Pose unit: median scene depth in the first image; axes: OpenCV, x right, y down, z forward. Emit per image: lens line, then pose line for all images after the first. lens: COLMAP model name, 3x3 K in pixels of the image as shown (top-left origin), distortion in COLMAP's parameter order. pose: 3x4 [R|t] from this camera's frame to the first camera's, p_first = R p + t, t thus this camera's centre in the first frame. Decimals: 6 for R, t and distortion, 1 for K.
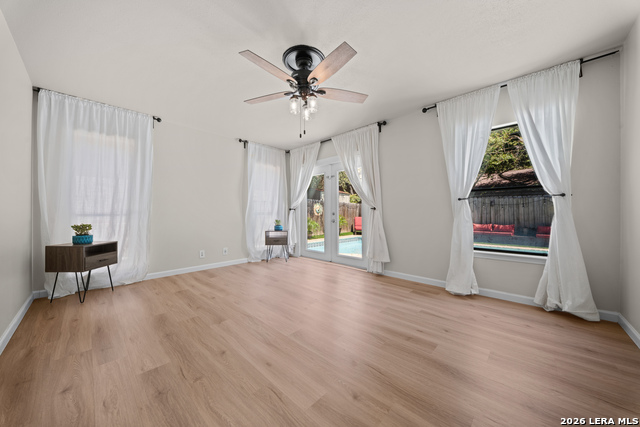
lens RADIAL K [[222.3, 0, 320.0], [0, 222.3, 215.6], [0, 0, 1]] dist [-0.000805, -0.000248]
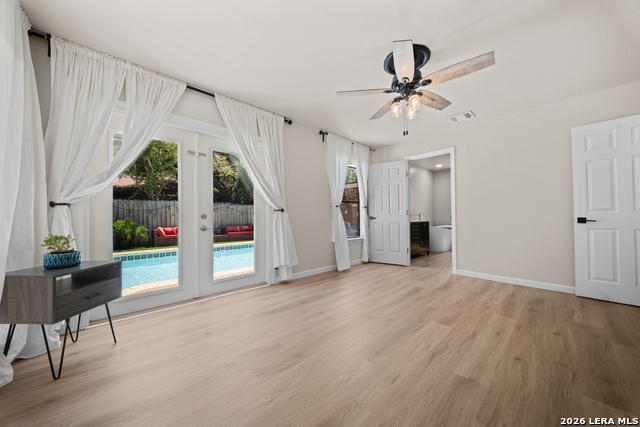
lens RADIAL K [[222.3, 0, 320.0], [0, 222.3, 215.6], [0, 0, 1]] dist [-0.000805, -0.000248]
pose [[0.067513, 0.000391, 0.997718, -0.682553], [0.009689, 0.999953, -0.001047, -0.008916], [-0.997671, 0.009738, 0.067506, 0.833984]]
